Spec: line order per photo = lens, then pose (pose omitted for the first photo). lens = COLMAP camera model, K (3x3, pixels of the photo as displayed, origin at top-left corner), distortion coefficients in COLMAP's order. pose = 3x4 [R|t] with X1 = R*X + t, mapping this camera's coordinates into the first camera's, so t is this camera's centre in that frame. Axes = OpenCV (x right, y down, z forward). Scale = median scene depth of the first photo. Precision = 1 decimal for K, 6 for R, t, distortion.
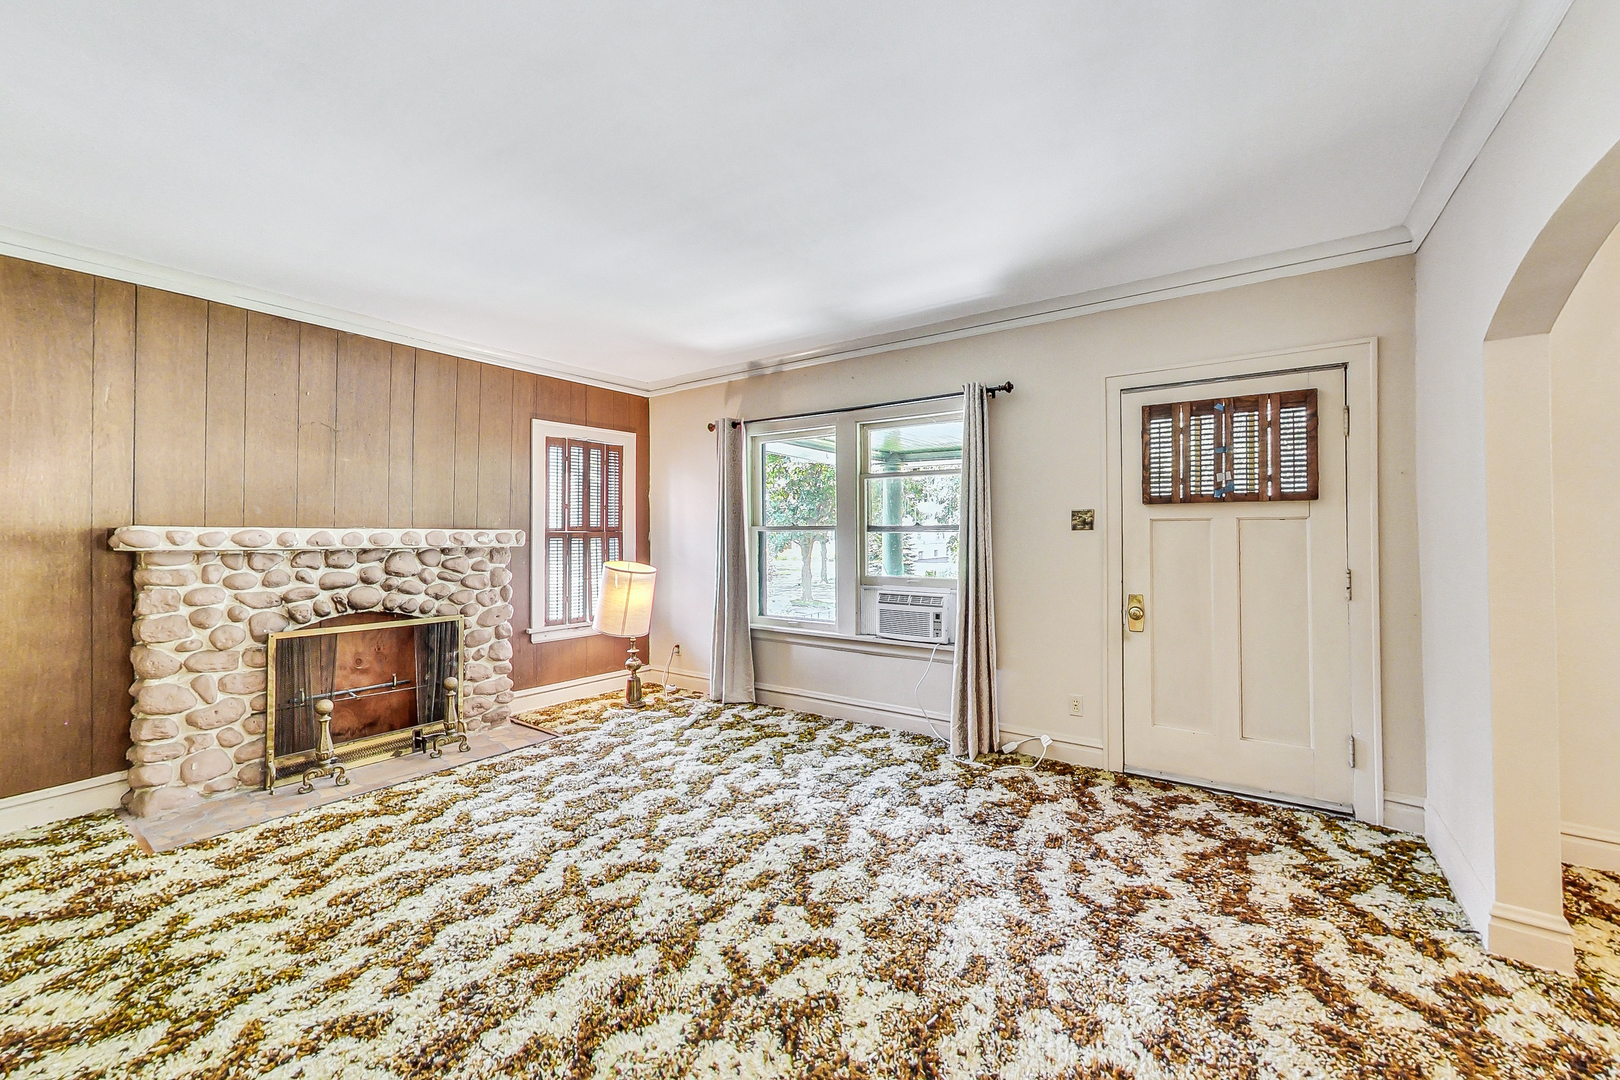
lens RADIAL K [[626.0, 0, 809.9], [0, 626.0, 527.6], [0, 0, 1]] dist [-0.000382, -0.000602]
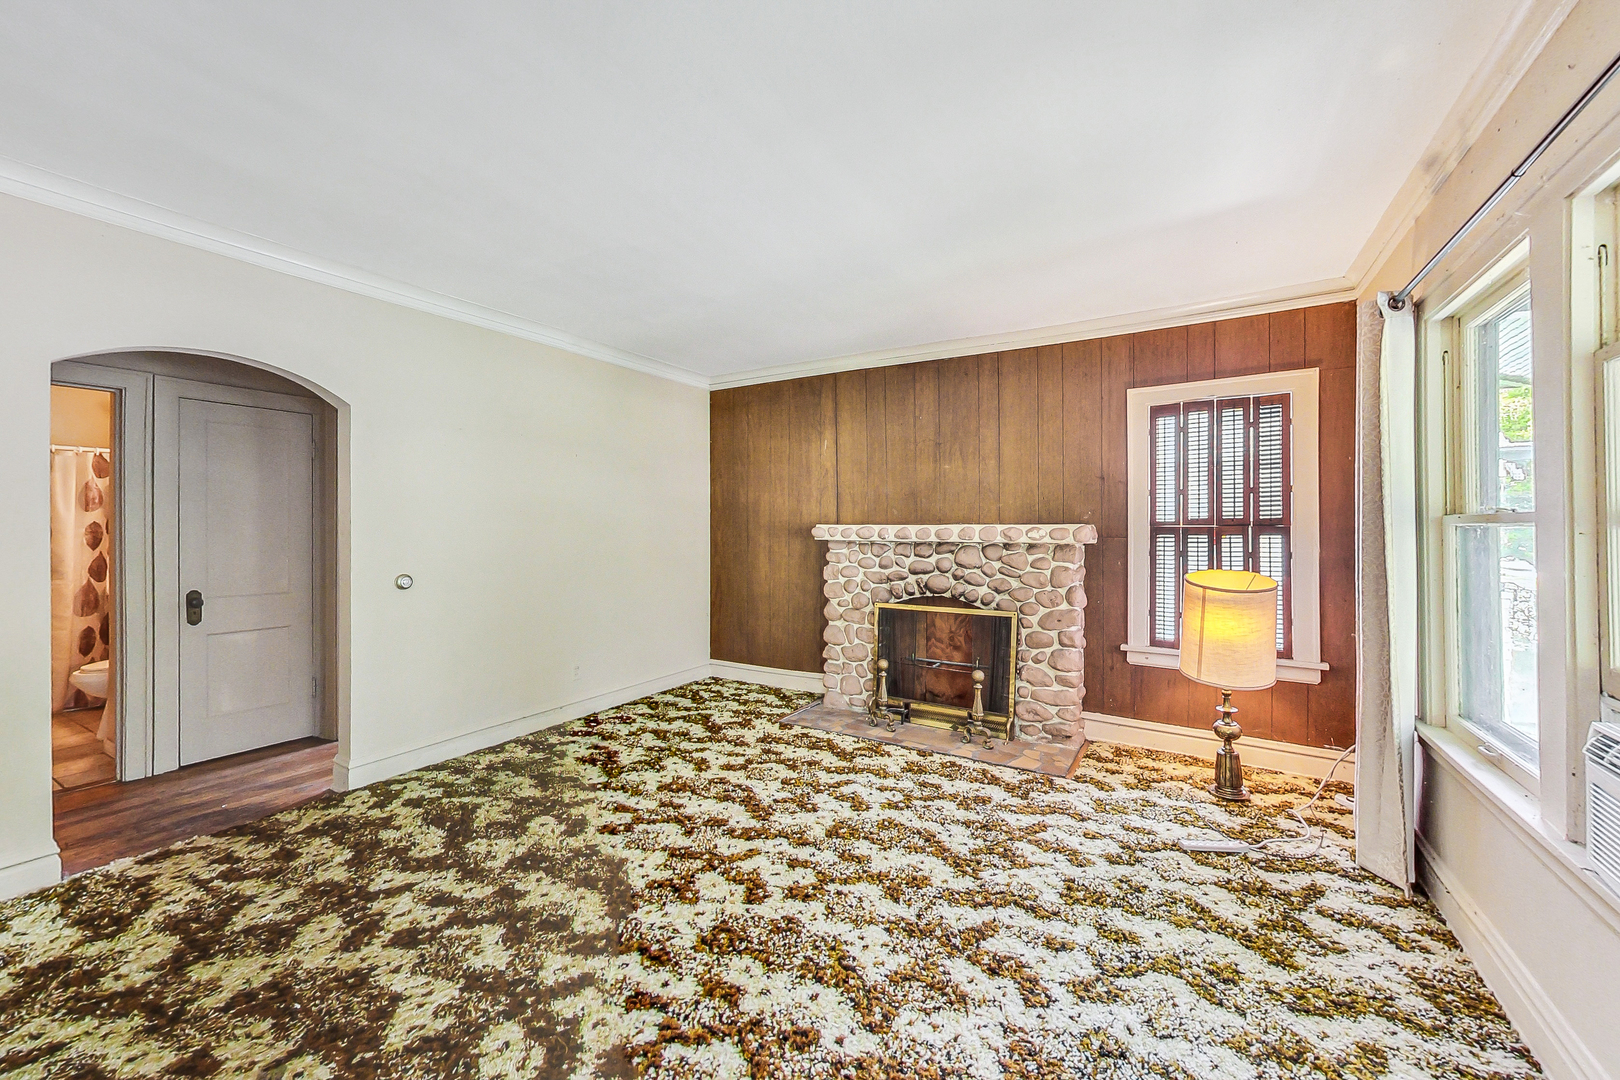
lens RADIAL K [[628.7, 0, 810.0], [0, 628.7, 509.6], [0, 0, 1]] dist [0.003055, 0.000144]
pose [[0.065701, -0.033076, -0.997291, 0.471550], [0.009597, 0.999425, -0.032514, 0.009727], [0.997793, -0.007435, 0.065981, 0.714365]]
